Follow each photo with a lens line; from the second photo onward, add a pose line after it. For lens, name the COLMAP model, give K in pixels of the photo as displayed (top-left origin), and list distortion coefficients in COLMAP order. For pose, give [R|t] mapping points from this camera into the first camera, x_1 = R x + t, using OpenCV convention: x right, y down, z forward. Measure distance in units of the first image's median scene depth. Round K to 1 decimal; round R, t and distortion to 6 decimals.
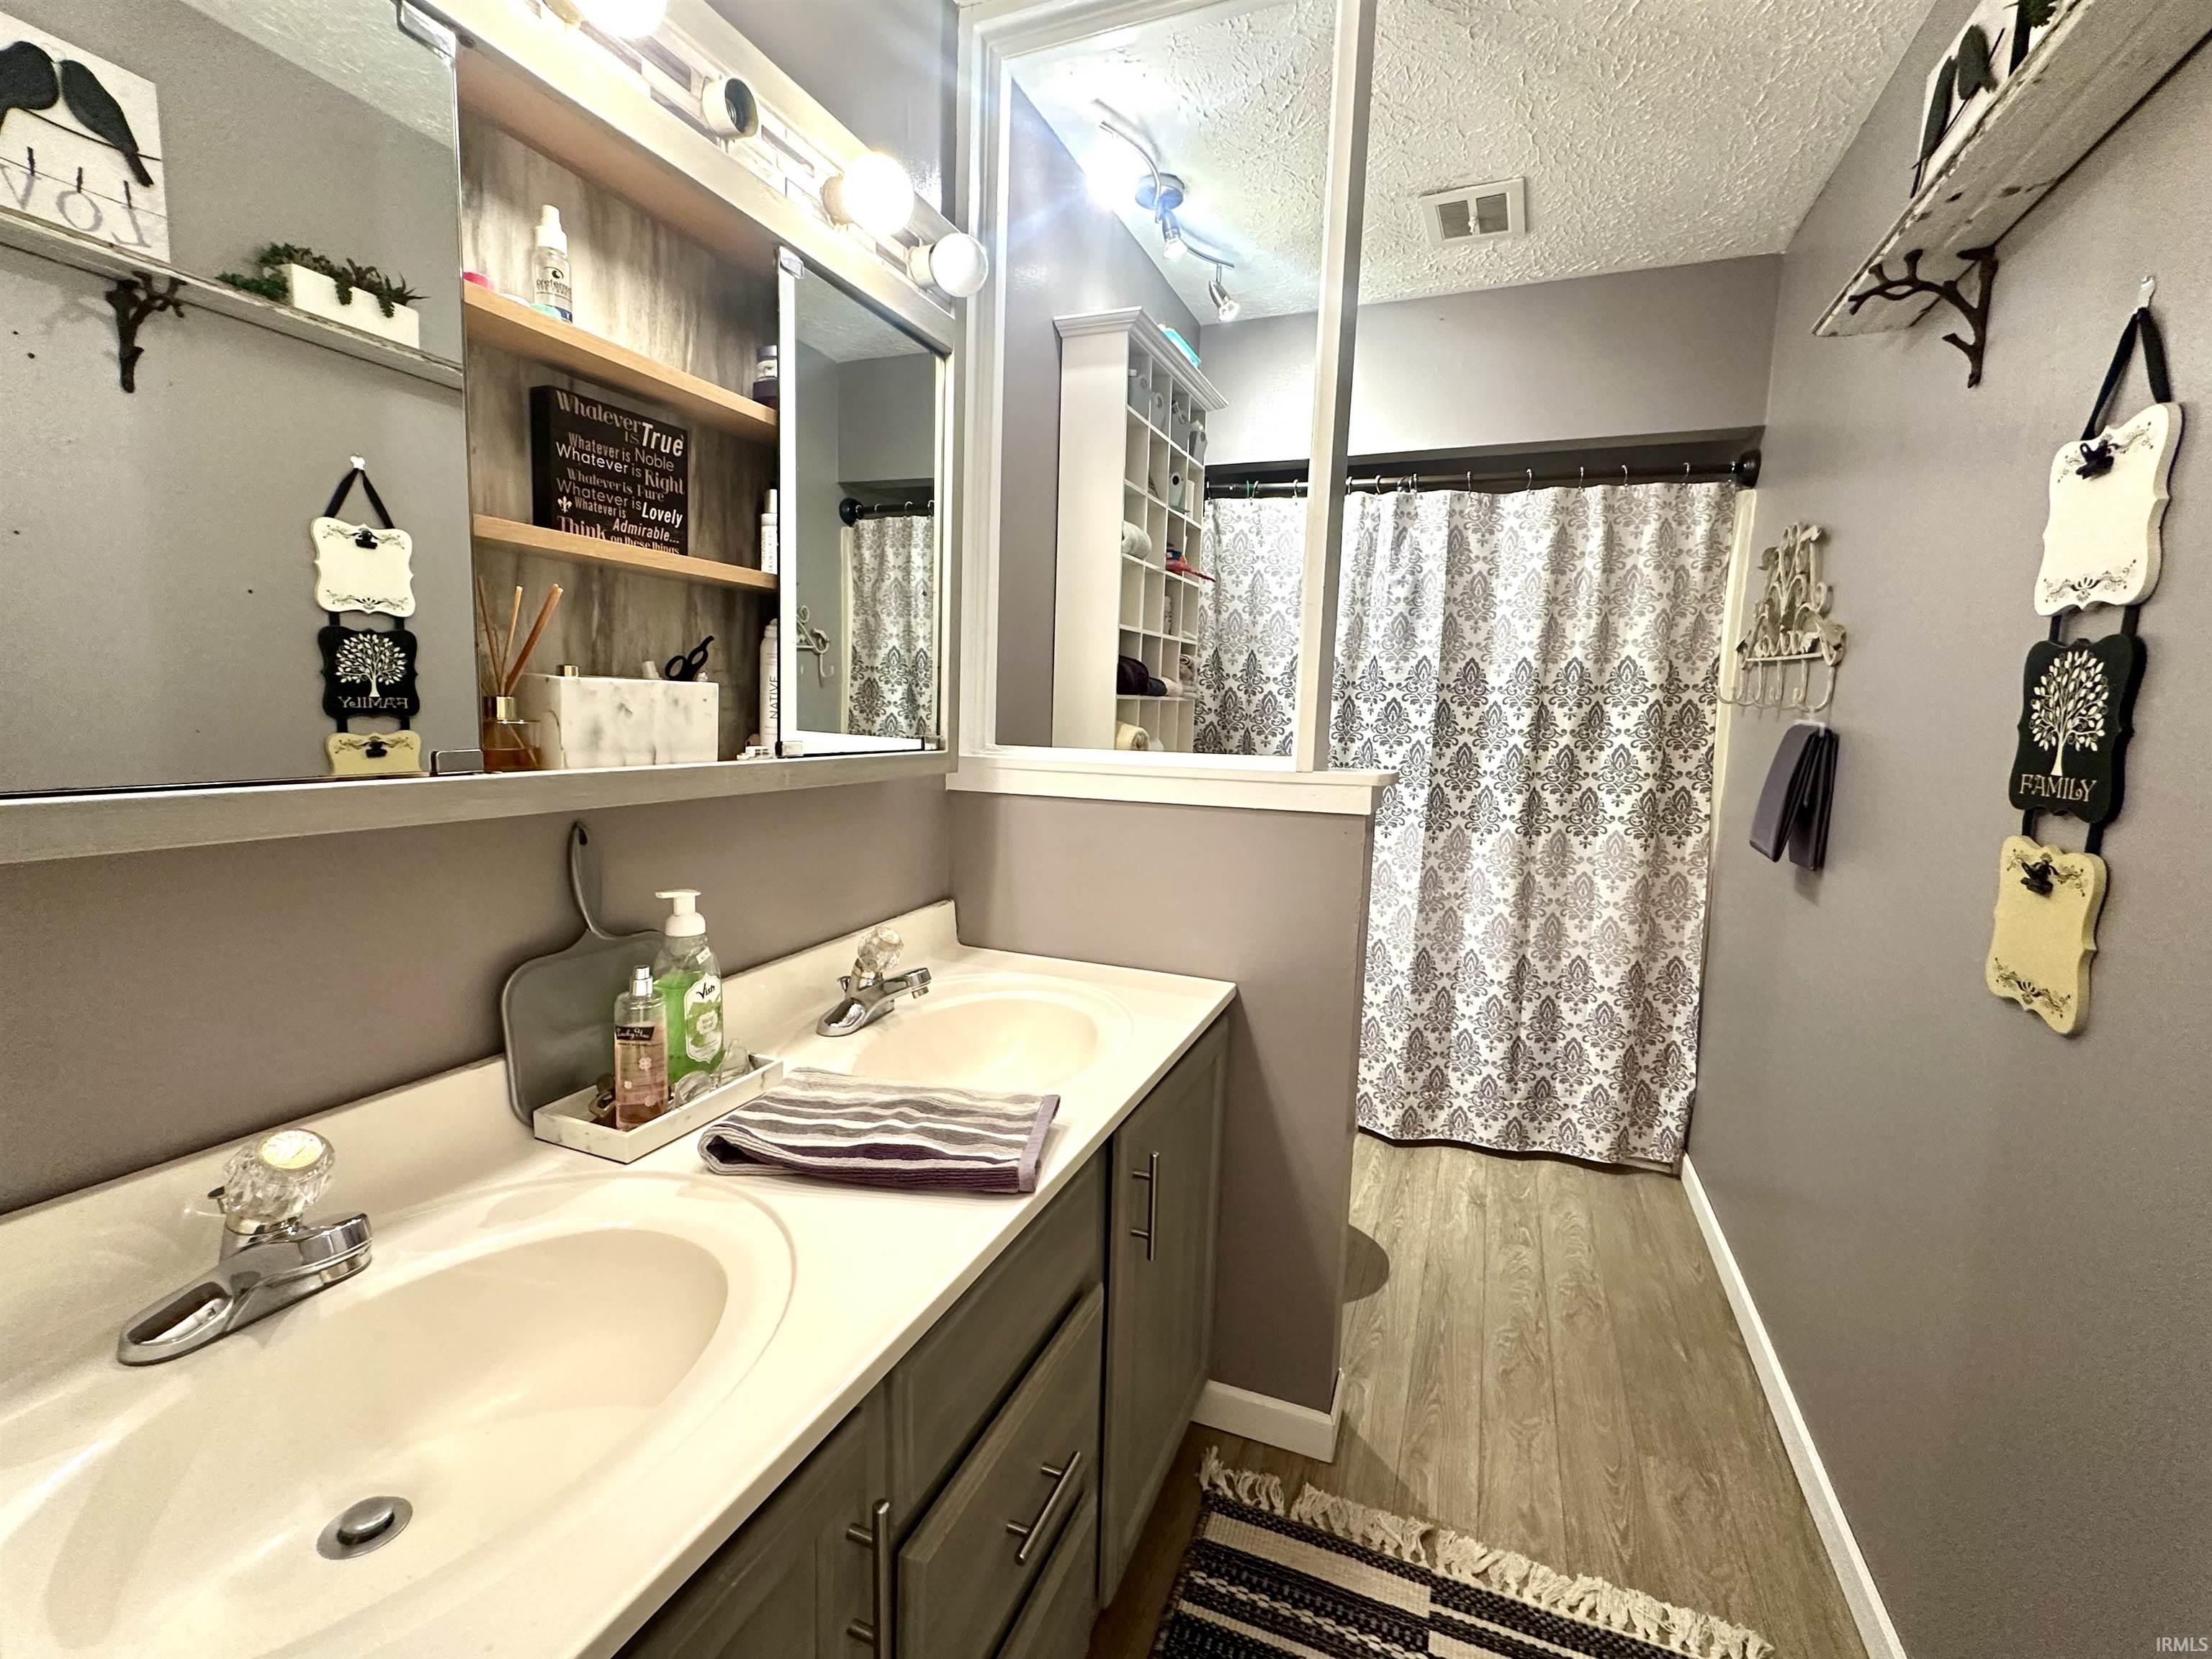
lens RADIAL K [[968.2, 0, 1102.7], [0, 968.2, 825.4], [0, 0, 1]] dist [-0.006255, 0.001191]
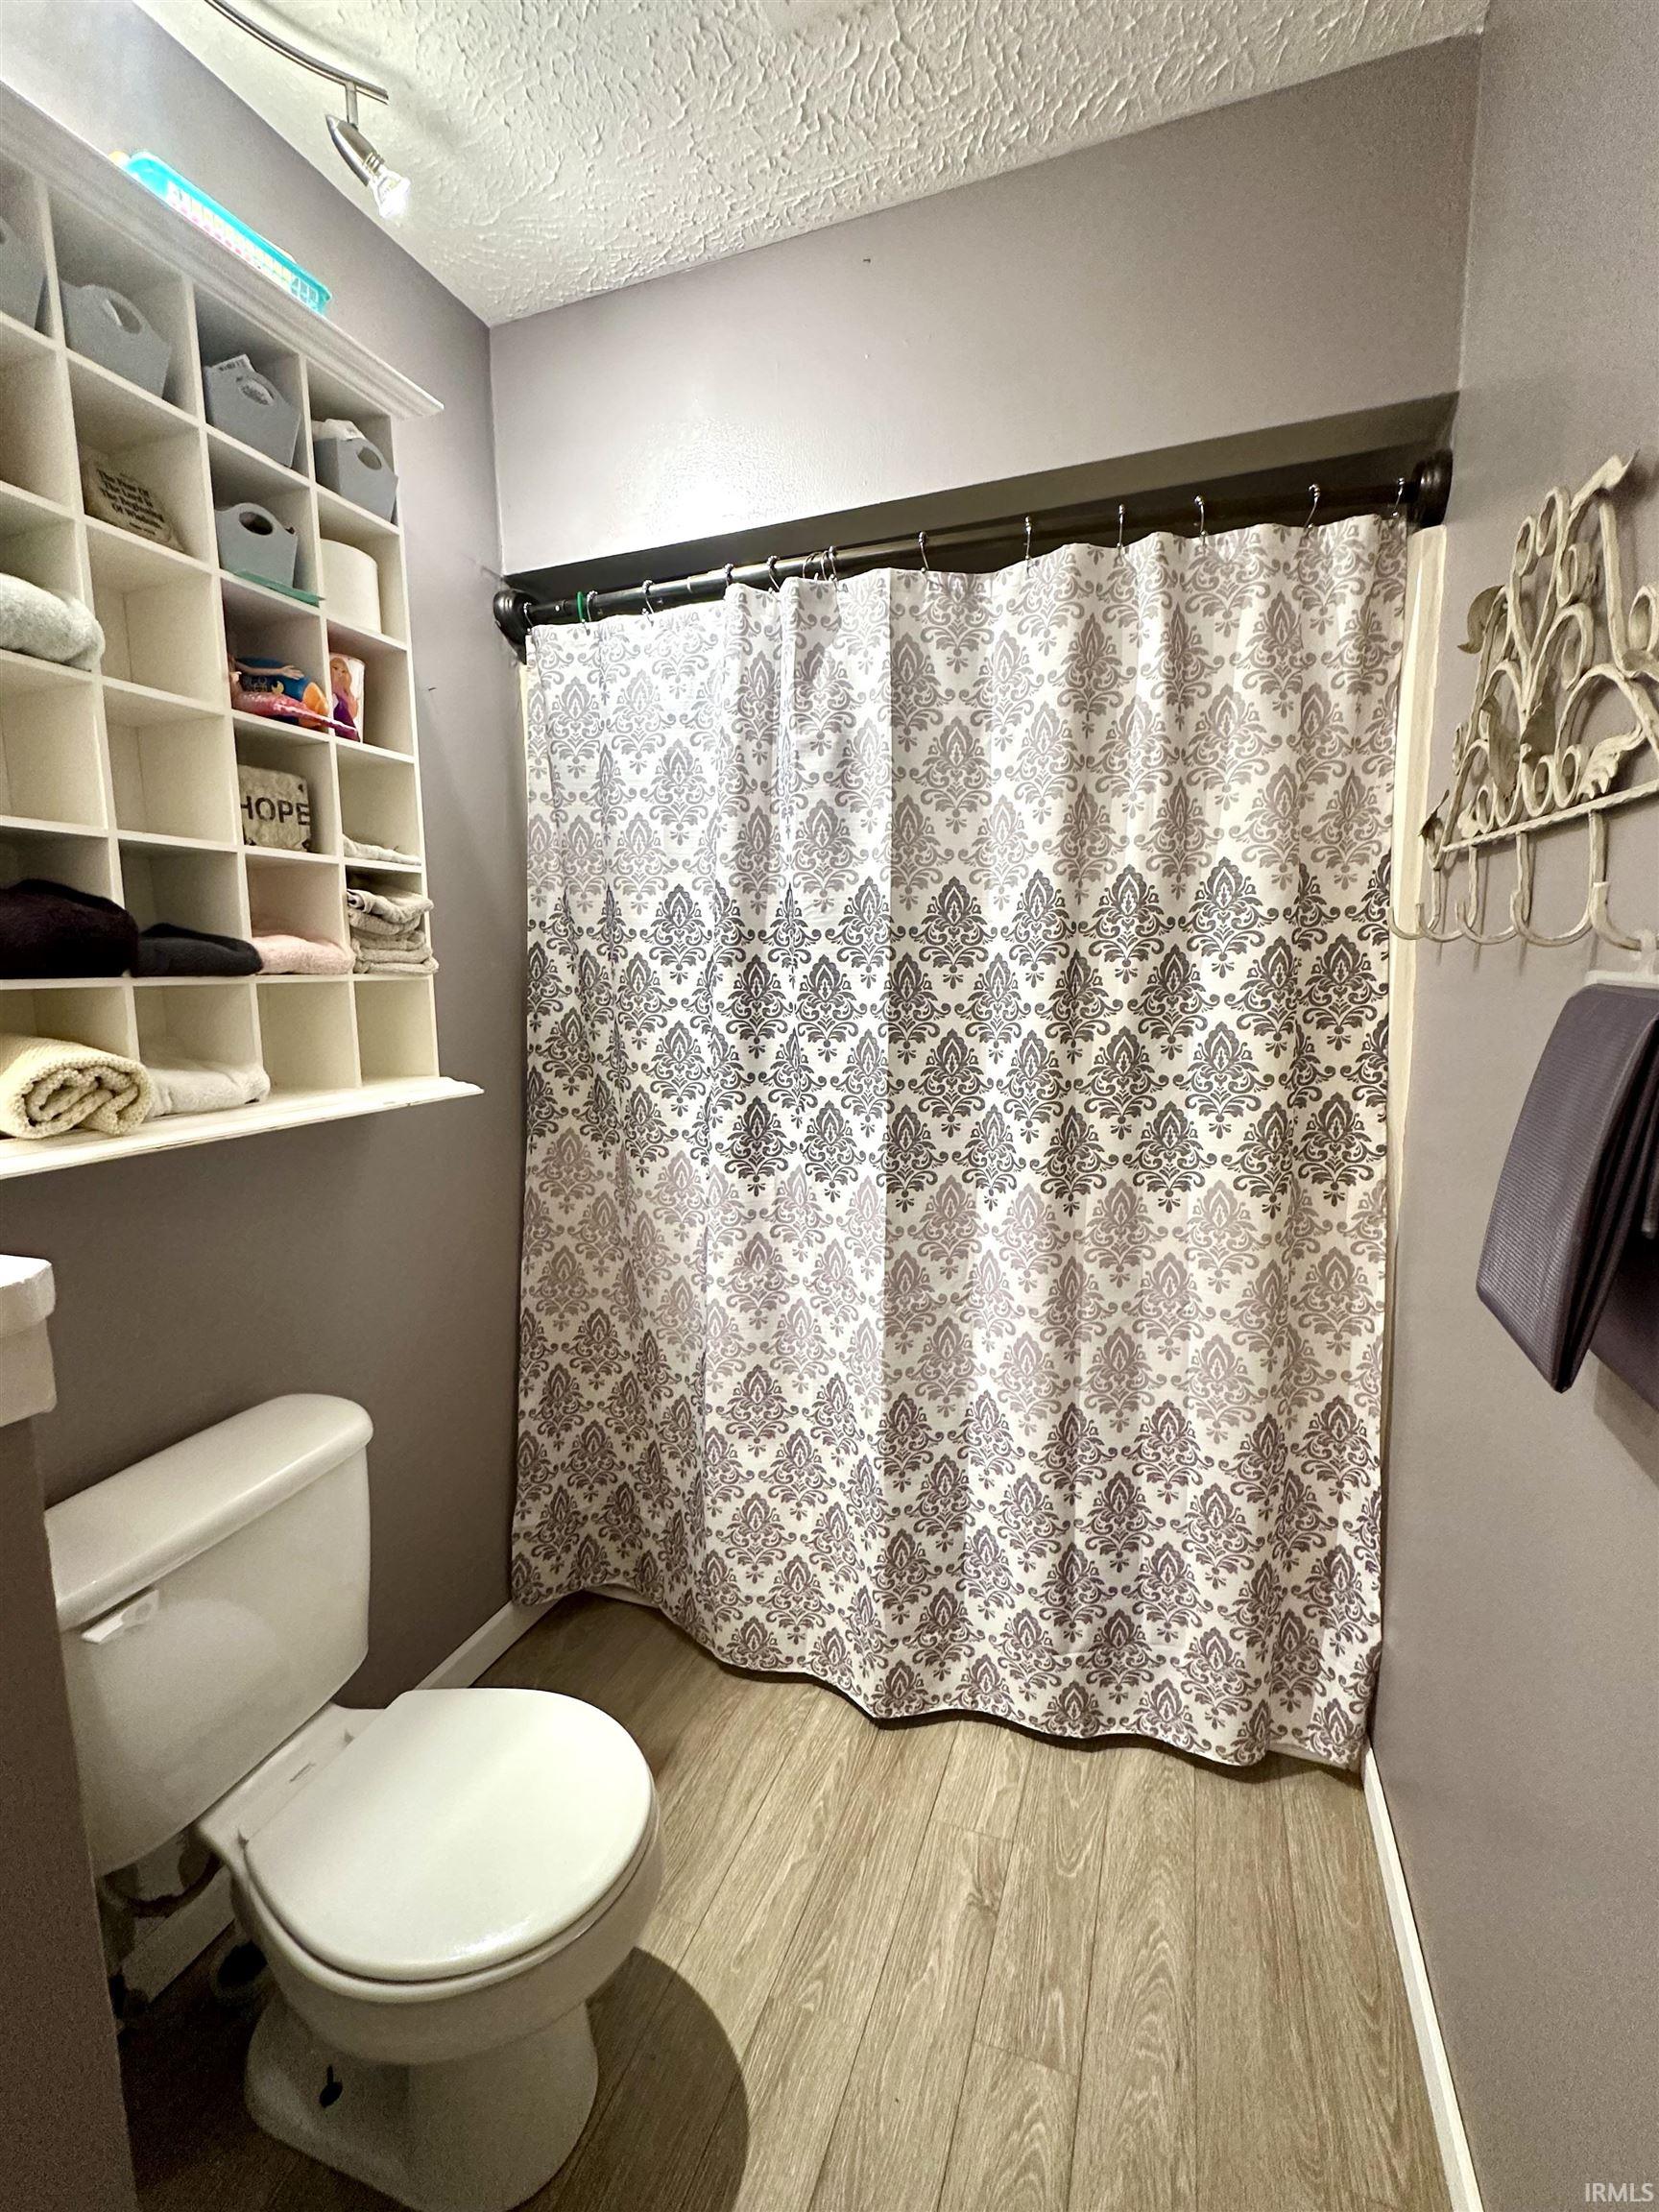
lens RADIAL K [[968.2, 0, 832.6], [0, 968.2, 1102.3], [0, 0, 1]] dist [-0.006255, 0.001191]
pose [[0.998372, -0.049232, 0.028806, 0.294475], [0.048928, 0.998740, 0.011167, -0.055026], [-0.029320, -0.009739, 0.999523, 0.452544]]
